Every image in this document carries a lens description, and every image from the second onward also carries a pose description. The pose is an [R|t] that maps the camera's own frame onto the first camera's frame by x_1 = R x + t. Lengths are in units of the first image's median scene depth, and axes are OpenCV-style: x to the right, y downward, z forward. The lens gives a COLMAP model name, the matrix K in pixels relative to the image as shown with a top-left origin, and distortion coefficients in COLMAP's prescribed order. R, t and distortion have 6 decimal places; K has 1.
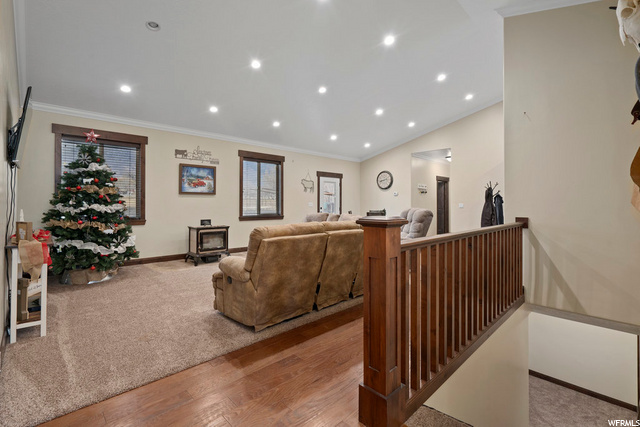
lens RADIAL K [[294.4, 0, 317.3], [0, 294.4, 199.3], [0, 0, 1]] dist [-0.000588, 0.000180]
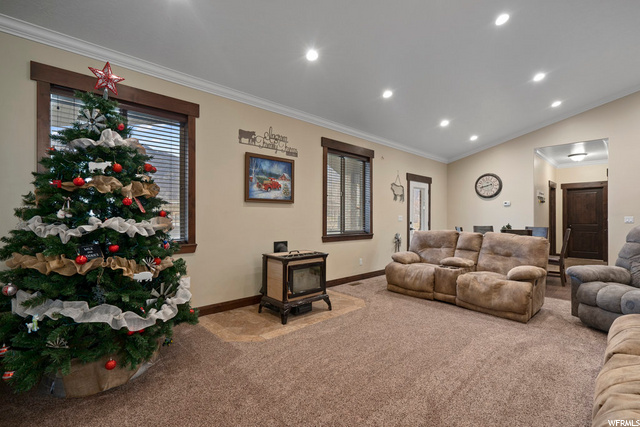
lens RADIAL K [[289.9, 0, 320.0], [0, 289.9, 213.5], [0, 0, 1]] dist [-0.002416, 0.000502]
pose [[0.999895, -0.000066, -0.014500, -0.325028], [0.000107, 0.999996, 0.002785, 0.006521], [0.014500, -0.002786, 0.999891, 0.419656]]
